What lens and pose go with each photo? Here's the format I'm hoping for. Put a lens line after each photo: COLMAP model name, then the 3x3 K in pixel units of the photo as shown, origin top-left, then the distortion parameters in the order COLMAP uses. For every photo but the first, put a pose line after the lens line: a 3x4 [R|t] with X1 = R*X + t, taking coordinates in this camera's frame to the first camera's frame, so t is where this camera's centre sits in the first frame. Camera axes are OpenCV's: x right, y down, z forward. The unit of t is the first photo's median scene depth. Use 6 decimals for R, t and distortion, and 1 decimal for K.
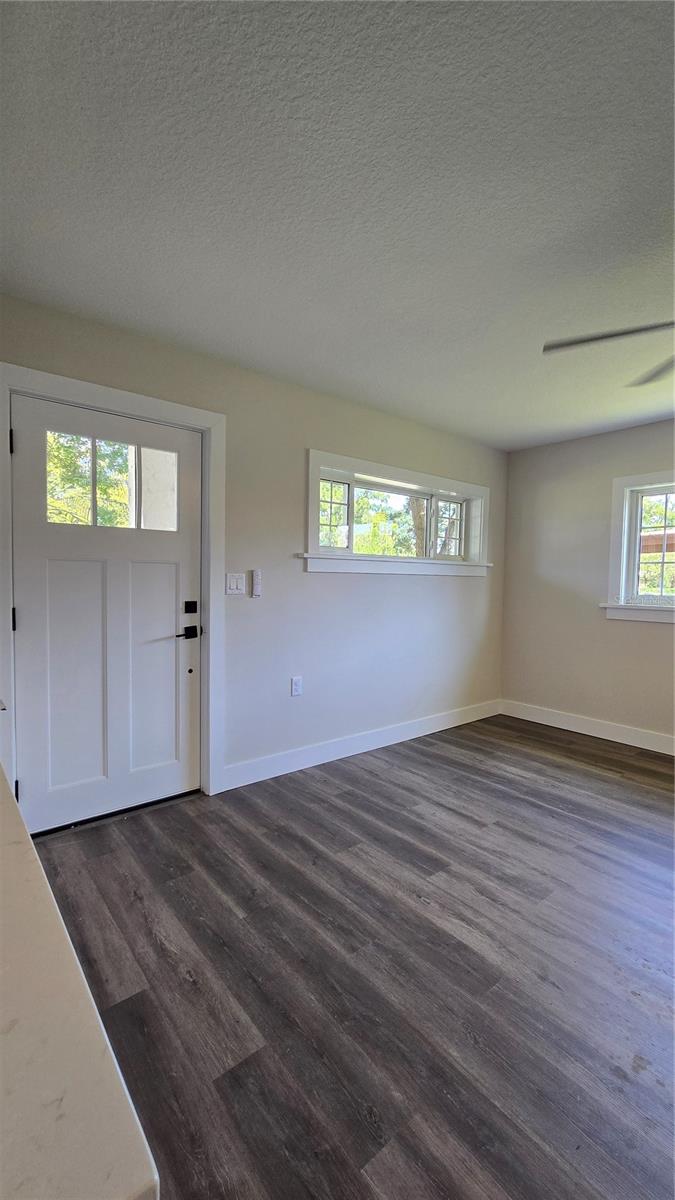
lens RADIAL K [[498.1, 0, 320.2], [0, 498.1, 600.7], [0, 0, 1]] dist [-0.002956, 0.000059]
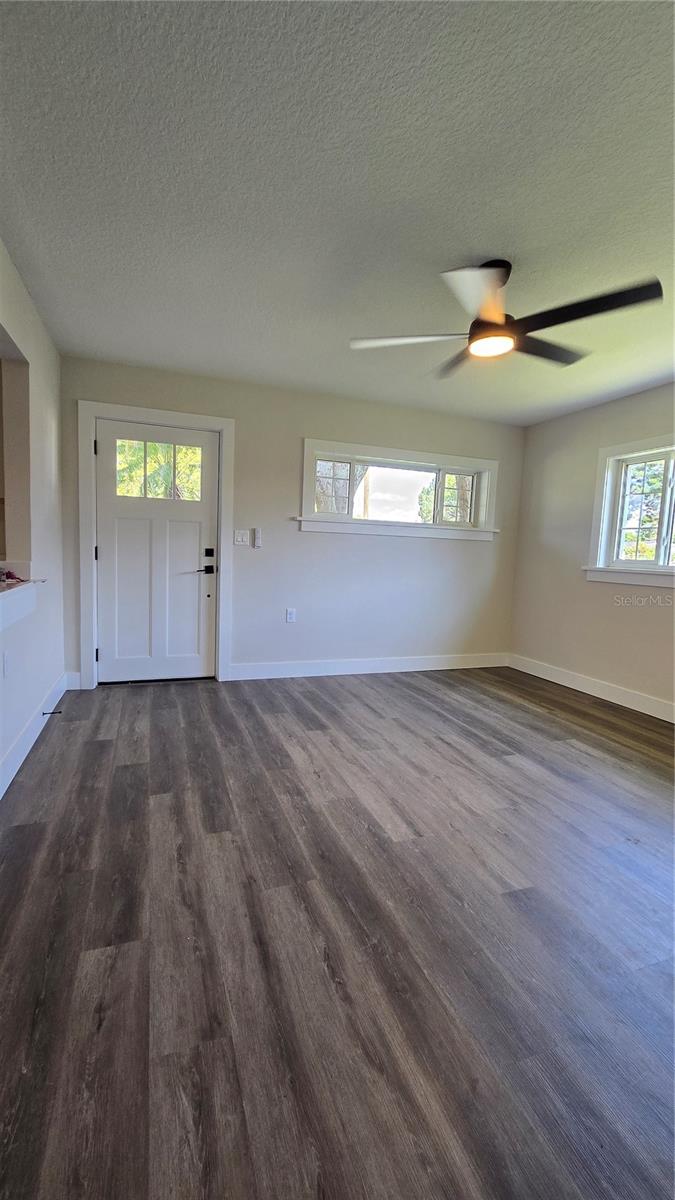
lens RADIAL K [[498.1, 0, 325.5], [0, 498.1, 597.7], [0, 0, 1]] dist [-0.002956, 0.000059]
pose [[0.944437, 0.052659, -0.324447, 0.540353], [-0.039451, 0.998108, 0.047159, 0.062370], [0.326317, -0.031738, 0.944727, -0.280667]]
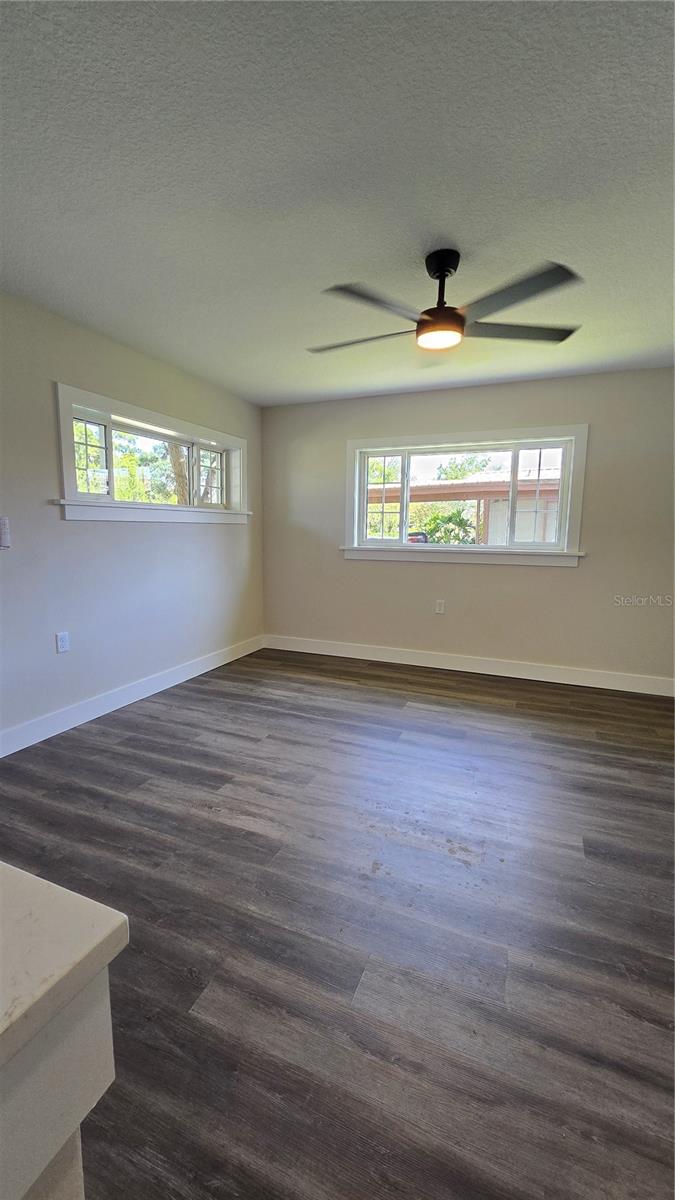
lens RADIAL K [[498.1, 0, 325.8], [0, 498.1, 594.8], [0, 0, 1]] dist [-0.002956, 0.000059]
pose [[0.882199, -0.070067, 0.465634, -0.044943], [0.026168, 0.994634, 0.100091, 0.001066], [-0.470148, -0.076116, 0.879299, -0.062557]]
